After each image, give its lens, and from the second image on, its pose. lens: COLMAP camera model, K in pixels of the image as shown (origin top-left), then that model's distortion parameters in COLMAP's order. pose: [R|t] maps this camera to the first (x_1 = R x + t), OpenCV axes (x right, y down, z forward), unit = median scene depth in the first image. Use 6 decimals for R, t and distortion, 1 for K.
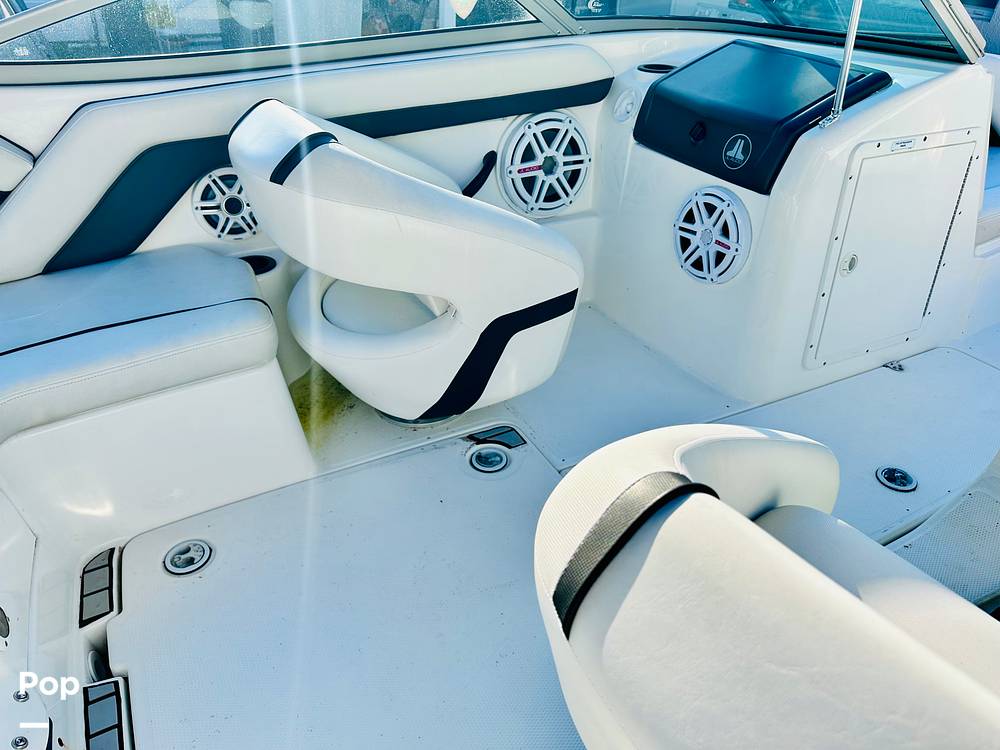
lens RADIAL K [[713.4, 0, 498.0], [0, 713.4, 389.6], [0, 0, 1]] dist [0.033001, -0.063768]
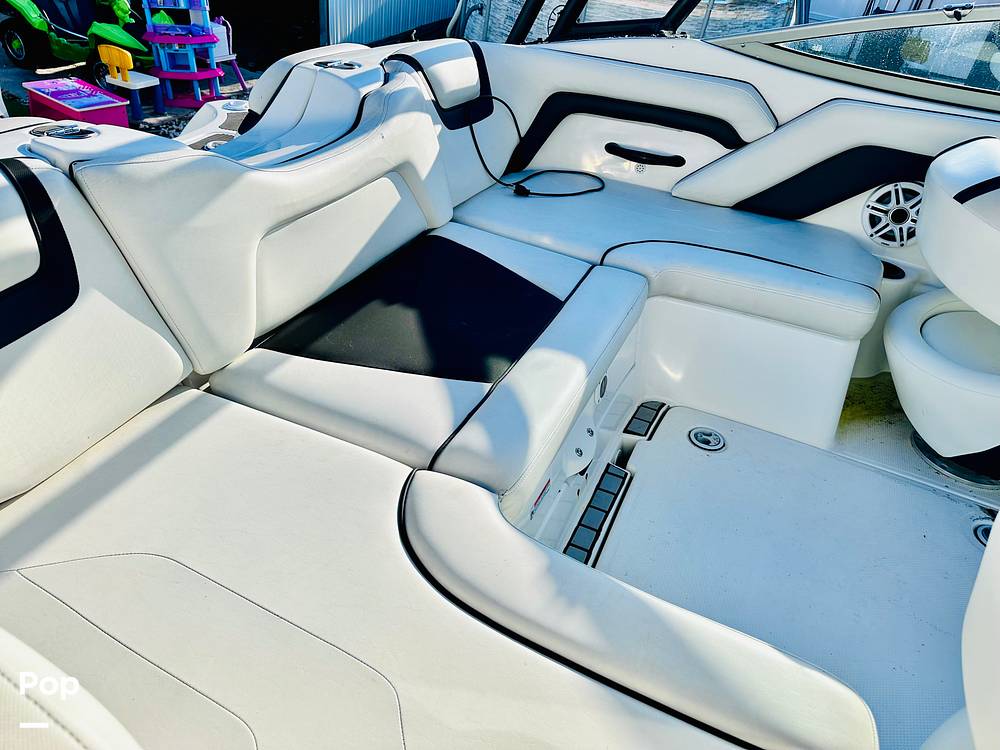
lens RADIAL K [[713.4, 0, 502.9], [0, 713.4, 377.6], [0, 0, 1]] dist [0.033001, -0.063768]
pose [[0.621950, 0.489301, -0.611361, 0.053702], [-0.514561, 0.843887, 0.151929, 0.107172], [0.590259, 0.220090, 0.776630, -0.182639]]
